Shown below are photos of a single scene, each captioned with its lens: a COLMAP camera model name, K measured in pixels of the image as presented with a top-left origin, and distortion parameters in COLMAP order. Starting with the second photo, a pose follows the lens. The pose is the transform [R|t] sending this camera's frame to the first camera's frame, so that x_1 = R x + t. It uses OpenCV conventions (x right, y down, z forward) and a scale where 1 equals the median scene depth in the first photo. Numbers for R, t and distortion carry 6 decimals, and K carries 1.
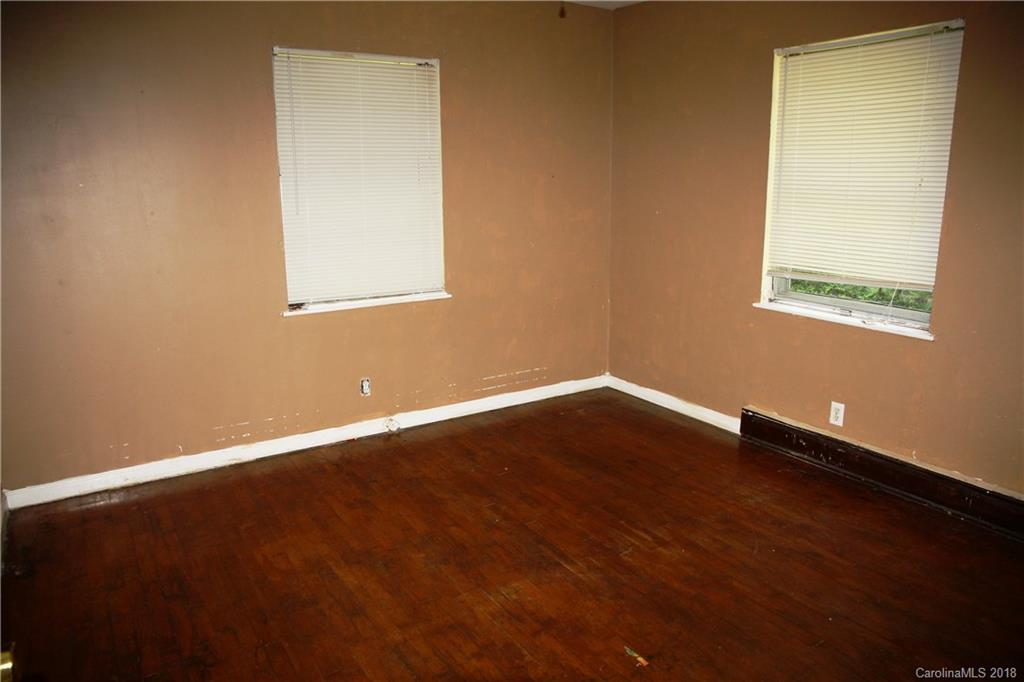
lens RADIAL K [[705.4, 0, 512.0], [0, 705.4, 341.0], [0, 0, 1]] dist [-0.031729, 0.001467]
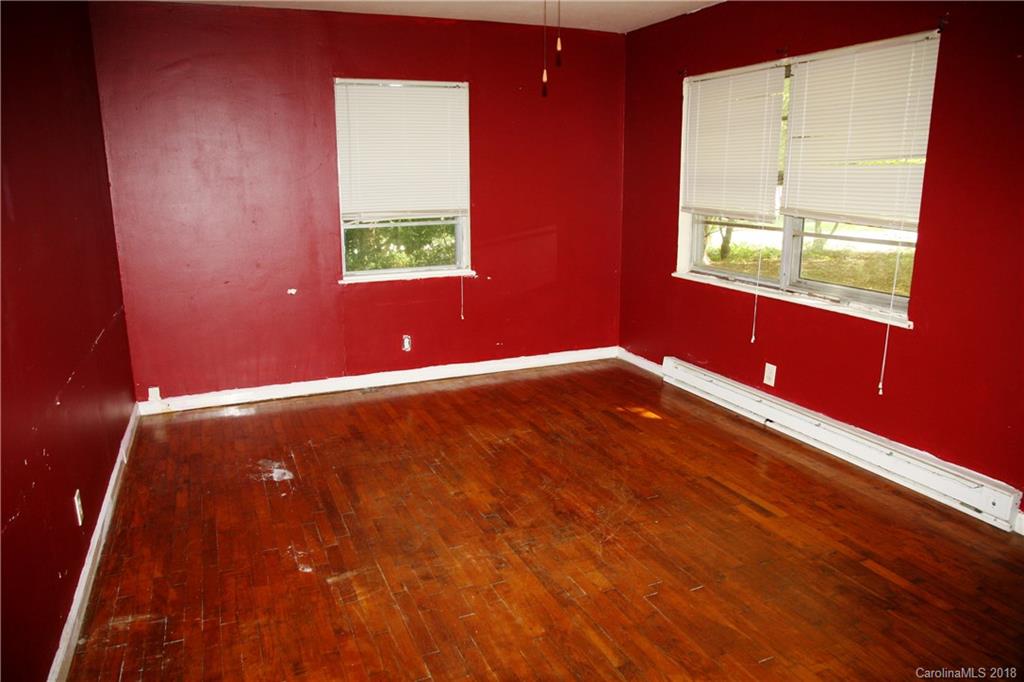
lens RADIAL K [[705.4, 0, 512.0], [0, 705.4, 341.0], [0, 0, 1]] dist [-0.031729, 0.001467]
pose [[0.986750, 0.042819, -0.156494, 0.194069], [-0.044123, 0.999014, -0.004862, 0.066079], [0.156132, 0.011703, 0.987667, -0.232162]]
